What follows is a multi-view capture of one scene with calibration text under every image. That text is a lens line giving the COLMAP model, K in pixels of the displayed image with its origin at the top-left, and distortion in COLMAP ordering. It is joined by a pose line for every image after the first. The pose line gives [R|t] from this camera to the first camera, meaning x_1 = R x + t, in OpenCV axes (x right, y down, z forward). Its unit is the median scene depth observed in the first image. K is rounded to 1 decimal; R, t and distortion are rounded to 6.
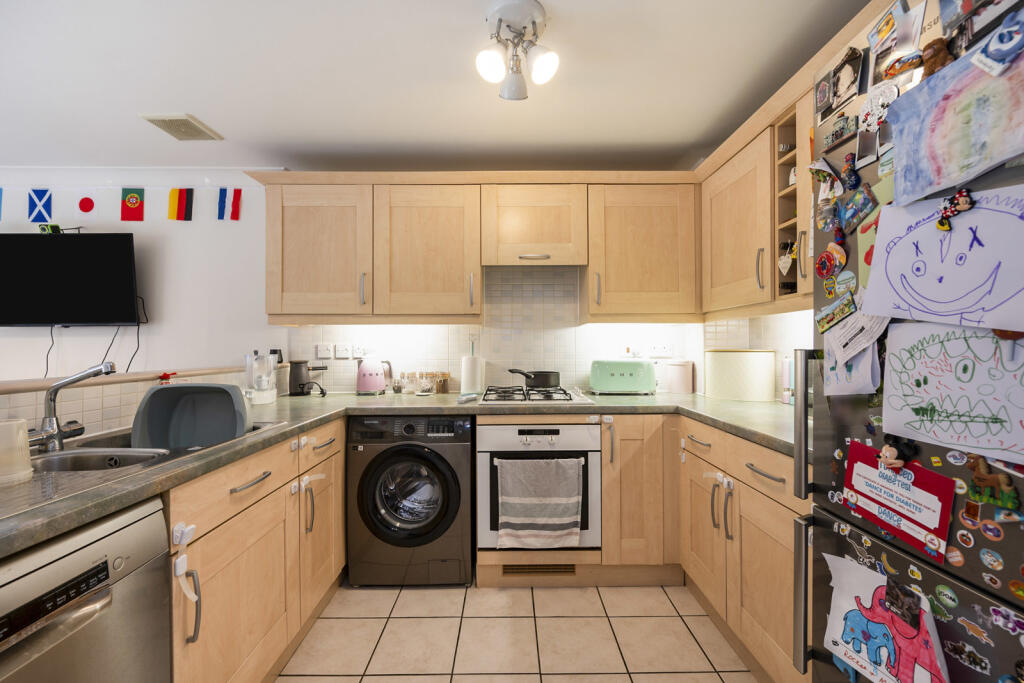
lens RADIAL K [[415.5, 0, 508.1], [0, 415.5, 349.9], [0, 0, 1]] dist [-0.001543, -0.000580]
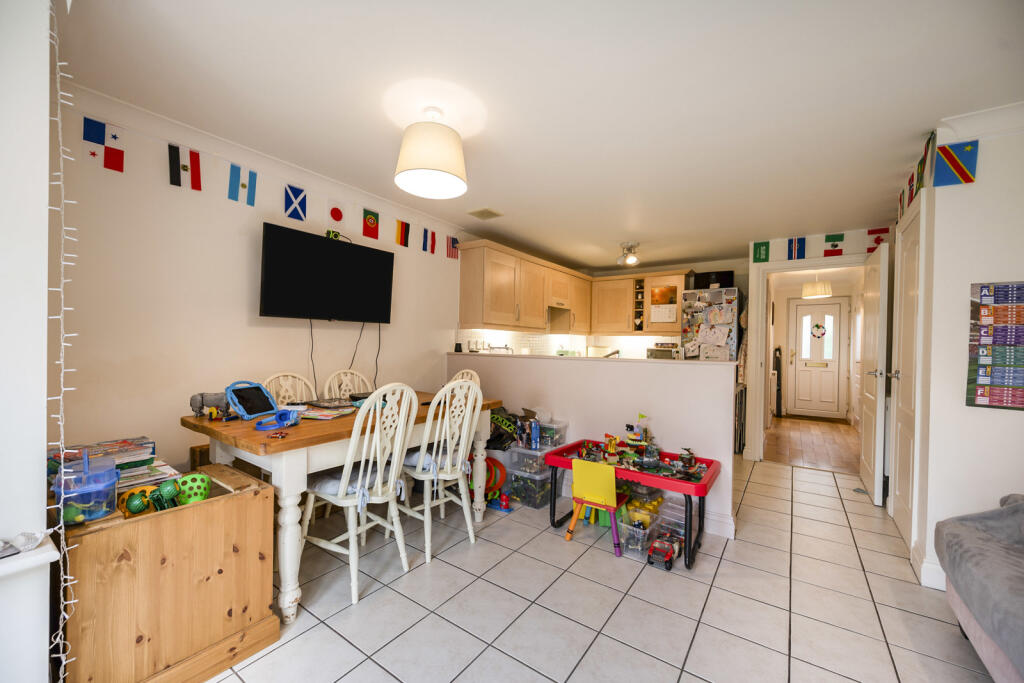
lens RADIAL K [[402.5, 0, 514.0], [0, 402.5, 347.5], [0, 0, 1]] dist [0.000529, 0.000039]
pose [[0.580130, 0.007943, 0.814485, -2.013174], [-0.016382, 0.999864, 0.001918, 0.010166], [-0.814359, -0.014456, 0.580181, -0.063097]]
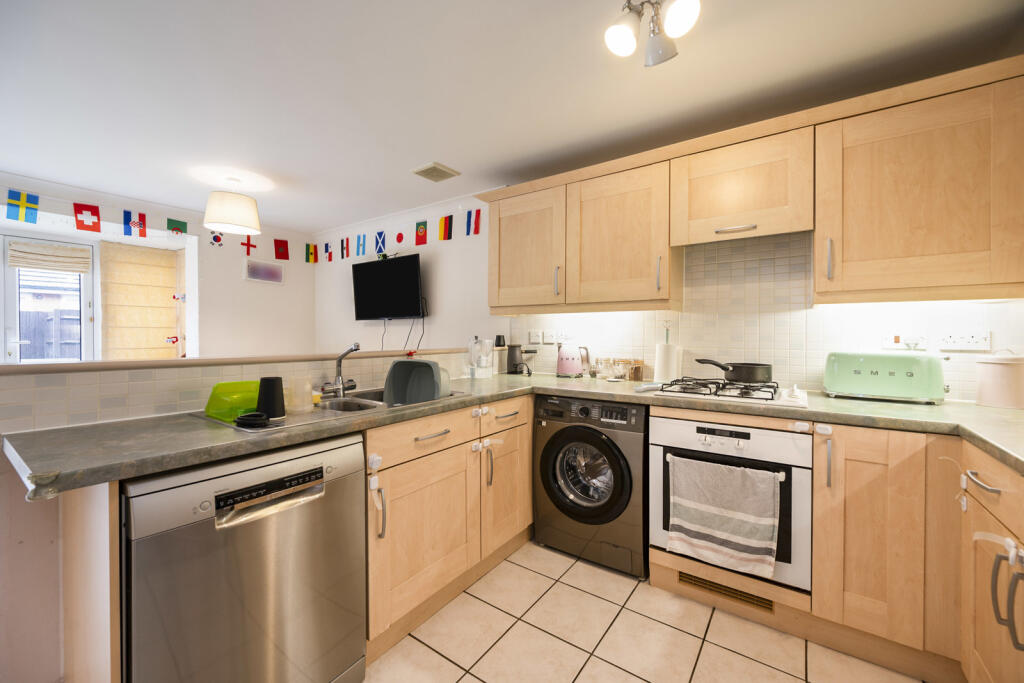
lens RADIAL K [[402.2, 0, 512.0], [0, 402.2, 341.5], [0, 0, 1]] dist [-0.000662, -0.000182]
pose [[0.813402, 0.015641, -0.581492, 0.198727], [-0.008066, 0.999846, 0.015612, -0.002089], [0.581646, -0.008008, 0.813402, 0.063525]]
